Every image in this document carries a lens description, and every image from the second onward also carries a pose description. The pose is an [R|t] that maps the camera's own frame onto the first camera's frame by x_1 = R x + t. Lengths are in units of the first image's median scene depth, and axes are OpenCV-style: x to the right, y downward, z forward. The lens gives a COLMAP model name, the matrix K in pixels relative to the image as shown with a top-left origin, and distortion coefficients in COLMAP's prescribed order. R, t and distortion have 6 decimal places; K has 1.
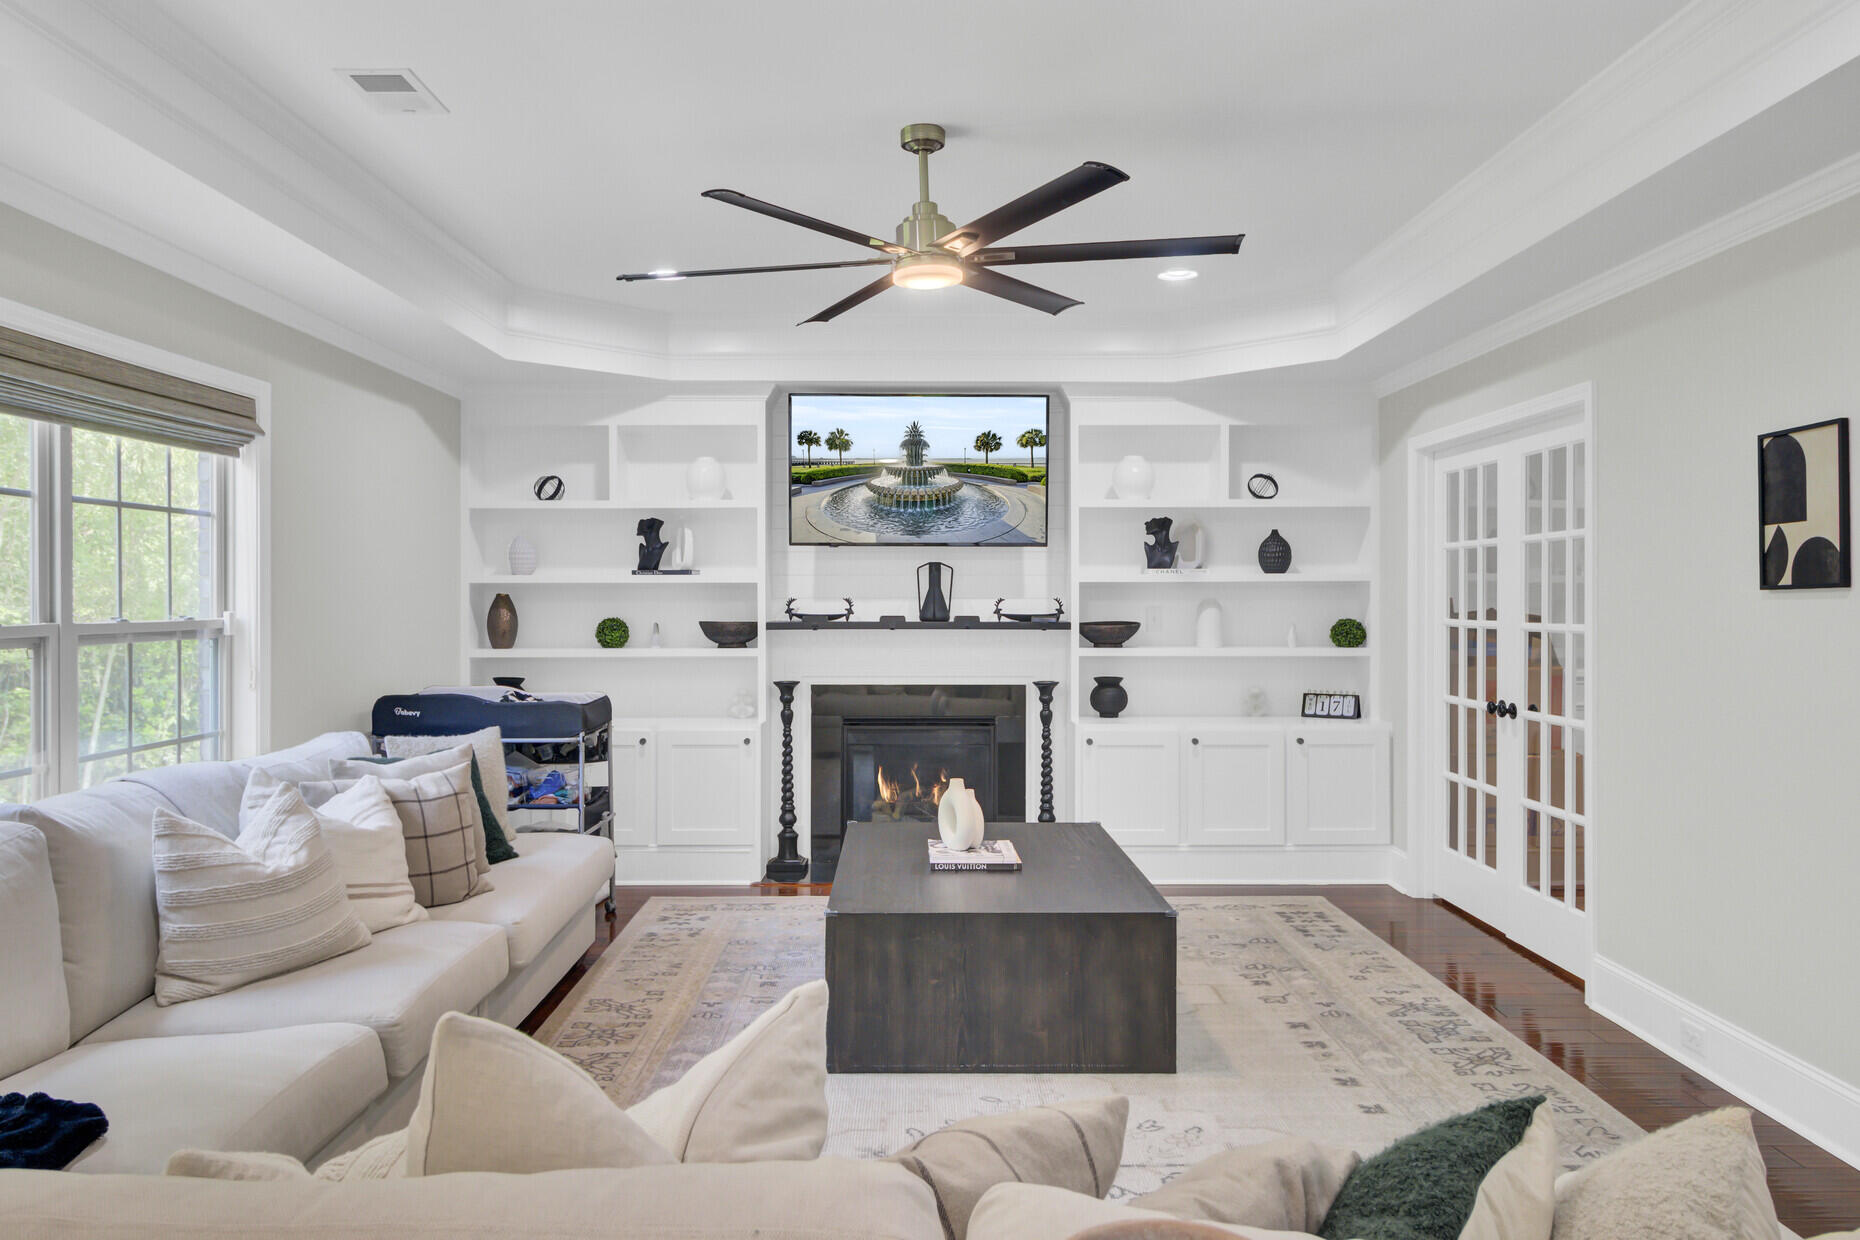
lens RADIAL K [[1299.8, 0, 919.9], [0, 1299.8, 605.4], [0, 0, 1]] dist [0.006572, -0.004169]
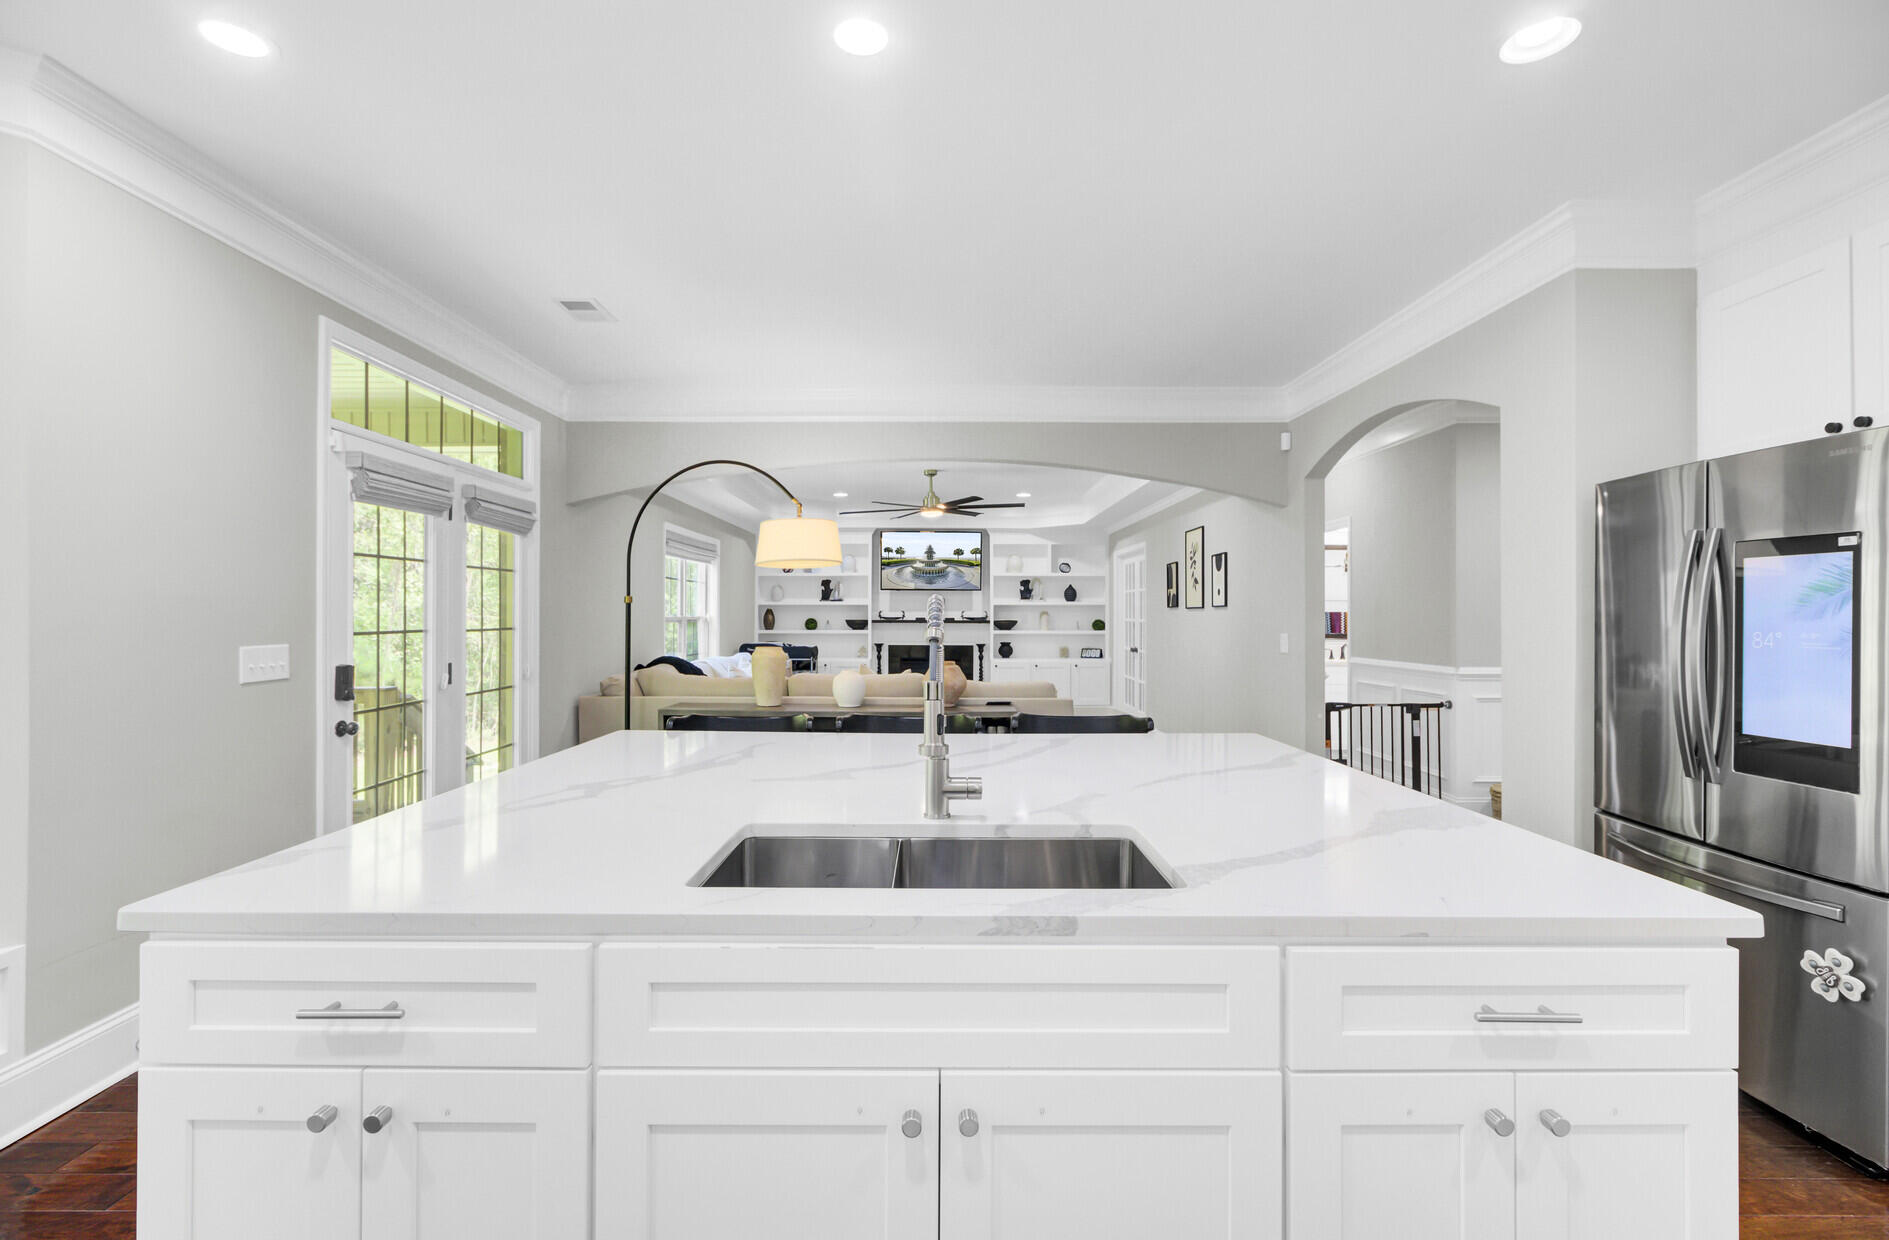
lens RADIAL K [[871.0, 0, 944.2], [0, 871.0, 605.0], [0, 0, 1]] dist [-0.002639, 0.000961]
pose [[0.999965, 0.003571, 0.007556, 0.011889], [-0.003435, 0.999834, -0.017896, 0.013525], [-0.007618, 0.017870, 0.999811, -0.722849]]
